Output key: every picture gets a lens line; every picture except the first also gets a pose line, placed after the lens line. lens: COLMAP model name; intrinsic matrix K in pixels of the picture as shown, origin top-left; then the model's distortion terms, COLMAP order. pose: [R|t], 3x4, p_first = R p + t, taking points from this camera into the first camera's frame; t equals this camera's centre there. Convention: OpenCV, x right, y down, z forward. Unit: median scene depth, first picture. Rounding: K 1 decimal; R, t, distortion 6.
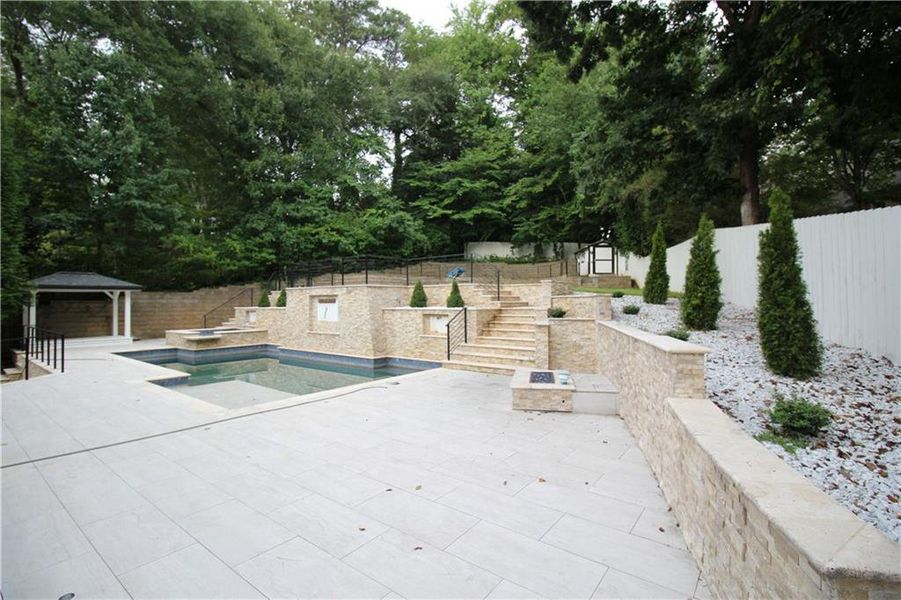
lens RADIAL K [[417.3, 0, 453.2], [0, 417.3, 300.5], [0, 0, 1]] dist [-0.007655, -0.004259]
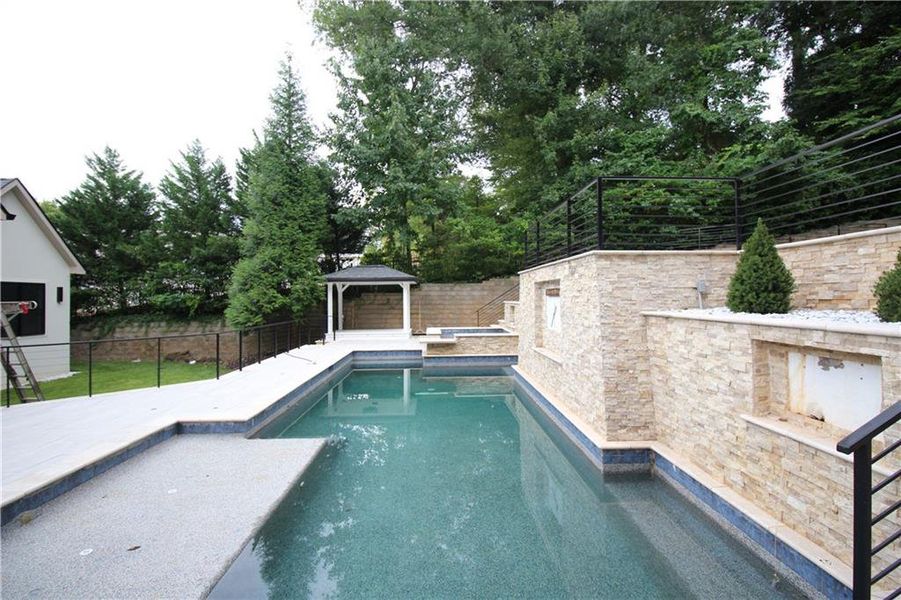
lens RADIAL K [[417.3, 0, 453.5], [0, 417.3, 292.8], [0, 0, 1]] dist [-0.007655, -0.004259]
pose [[0.653582, -0.002989, -0.756850, 0.002453], [0.004499, 0.999990, -0.000063, 0.000745], [0.756842, -0.003364, 0.653589, 0.442276]]
